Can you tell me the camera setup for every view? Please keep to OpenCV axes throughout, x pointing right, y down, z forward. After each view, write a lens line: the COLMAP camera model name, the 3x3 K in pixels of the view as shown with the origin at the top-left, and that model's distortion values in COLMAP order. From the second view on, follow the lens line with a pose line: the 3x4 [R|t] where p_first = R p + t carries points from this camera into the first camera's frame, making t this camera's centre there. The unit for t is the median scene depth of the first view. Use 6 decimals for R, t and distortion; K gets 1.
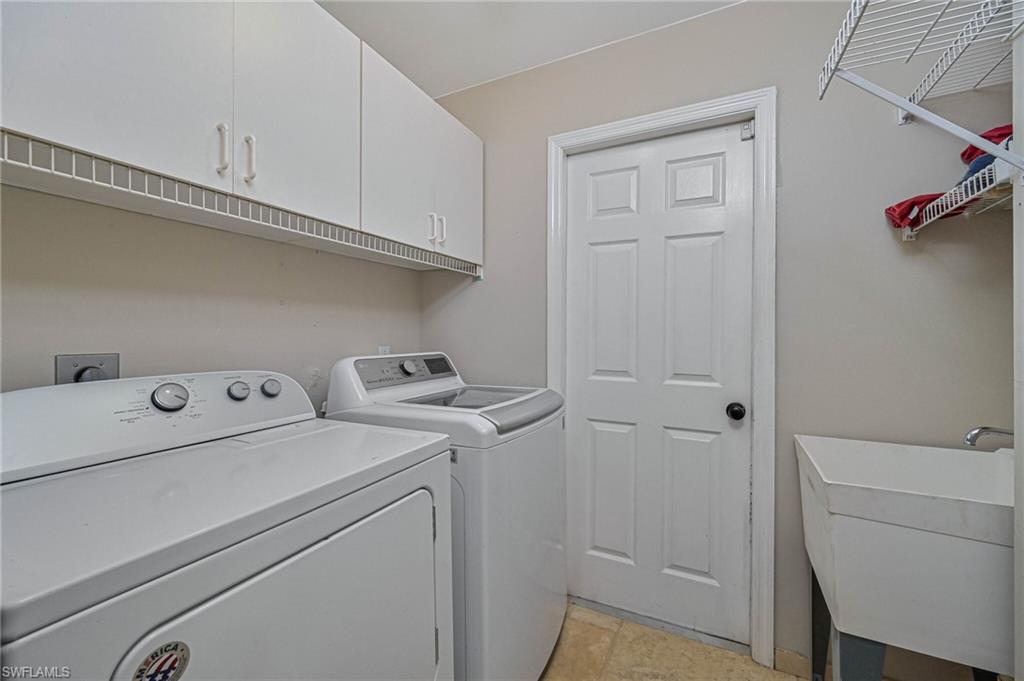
lens RADIAL K [[413.6, 0, 512.2], [0, 413.6, 338.2], [0, 0, 1]] dist [0.000224, -0.000134]
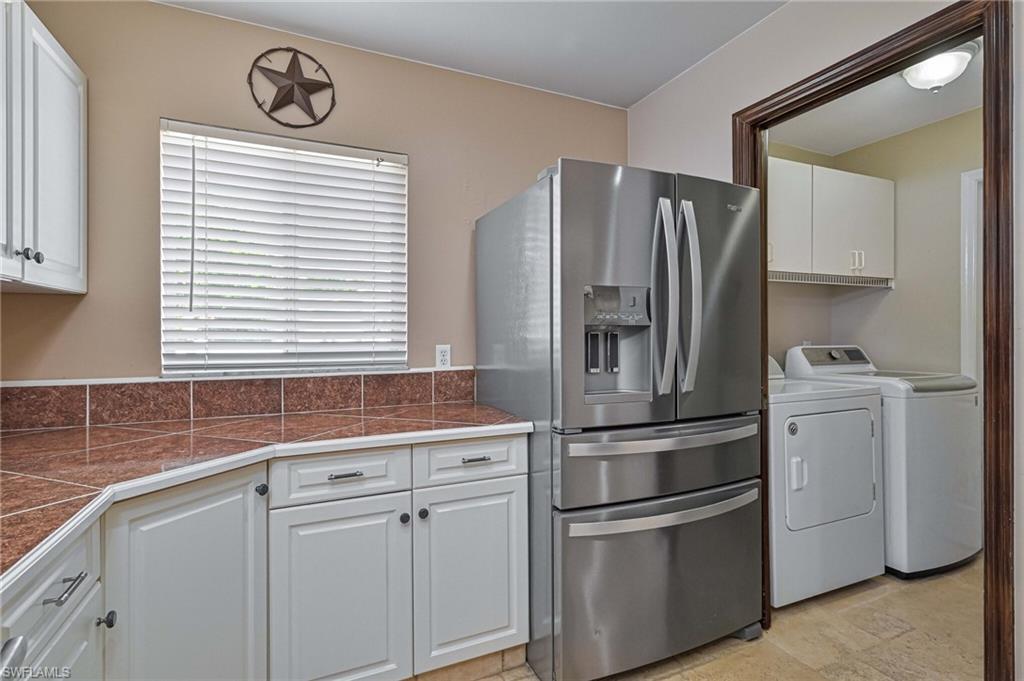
lens RADIAL K [[492.5, 0, 509.4], [0, 492.5, 337.7], [0, 0, 1]] dist [0.003152, 0.000765]
pose [[0.767166, 0.001159, -0.641447, -0.005392], [-0.002663, 0.999996, -0.001379, 0.014194], [0.641443, 0.002766, 0.767166, -1.132294]]
